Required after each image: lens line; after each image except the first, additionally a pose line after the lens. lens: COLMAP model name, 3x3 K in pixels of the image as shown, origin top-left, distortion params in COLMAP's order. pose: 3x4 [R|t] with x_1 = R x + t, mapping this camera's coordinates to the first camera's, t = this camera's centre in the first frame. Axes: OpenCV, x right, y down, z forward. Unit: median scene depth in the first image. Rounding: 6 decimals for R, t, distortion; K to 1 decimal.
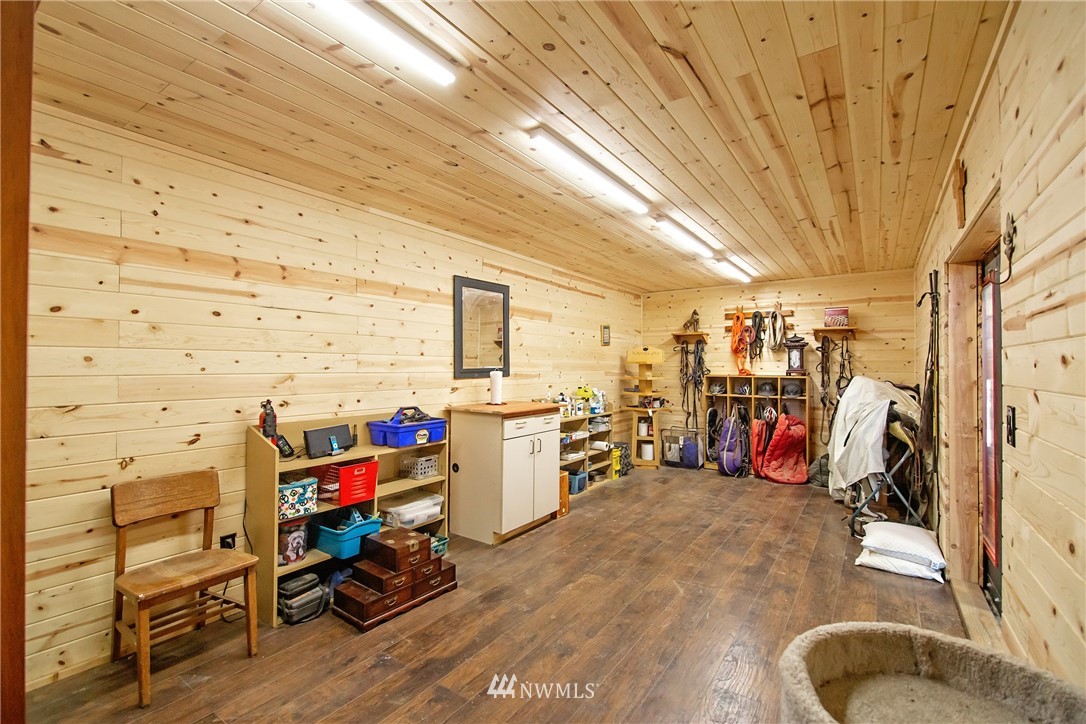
lens RADIAL K [[471.8, 0, 557.9], [0, 471.8, 361.2], [0, 0, 1]] dist [0.002967, -0.000907]
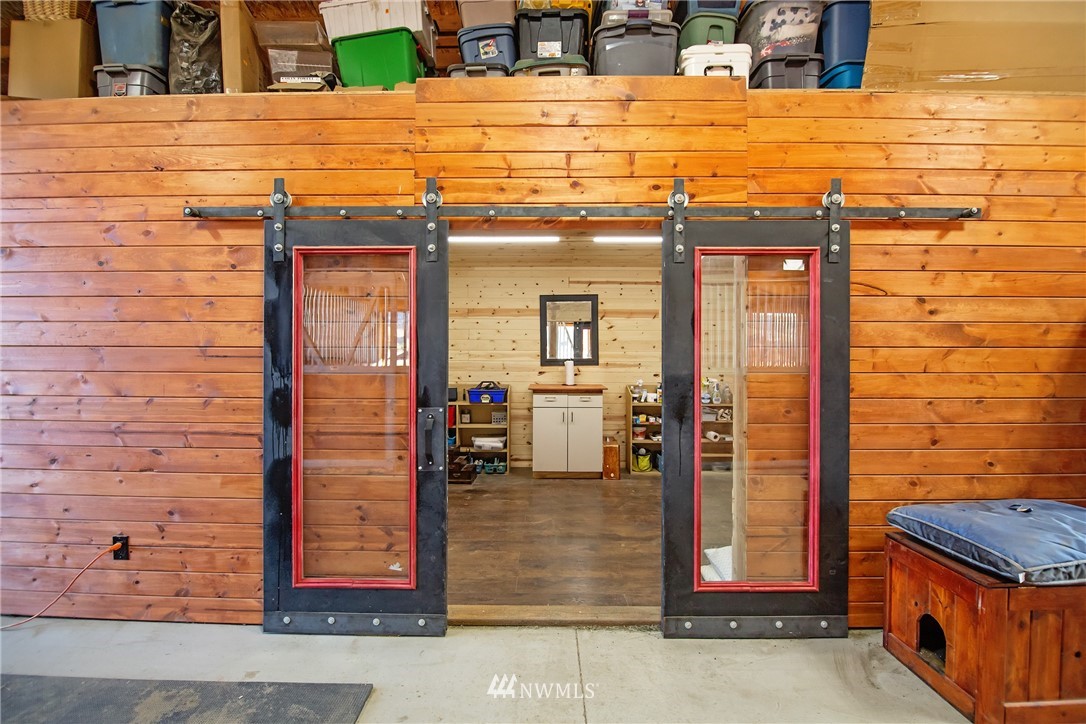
lens RADIAL K [[471.8, 0, 537.1], [0, 471.8, 359.5], [0, 0, 1]] dist [0.002967, -0.000907]
pose [[0.547745, 0.003879, -0.836636, 1.028728], [0.008030, 0.999919, 0.009893, 0.003140], [0.836607, -0.012137, 0.547669, 0.189547]]
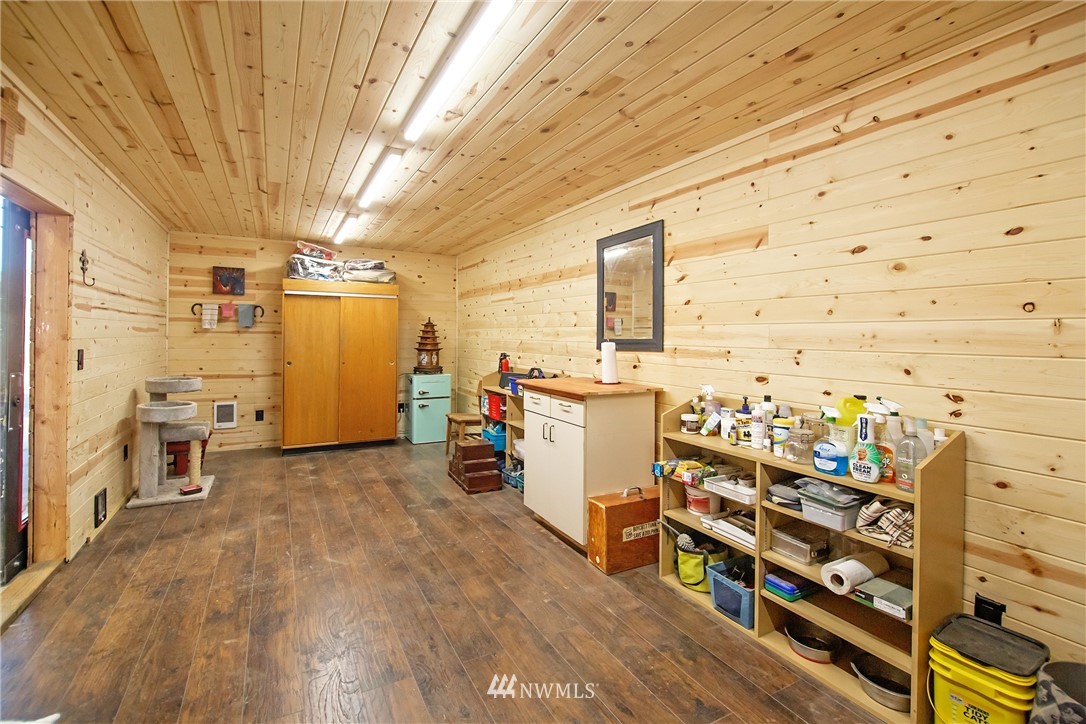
lens RADIAL K [[471.8, 0, 525.8], [0, 471.8, 334.9], [0, 0, 1]] dist [0.002967, -0.000907]
pose [[-0.469890, -0.011217, -0.882654, 0.697695], [-0.004180, 0.999936, -0.010482, 0.018673], [0.882715, -0.001236, -0.469907, 1.347184]]
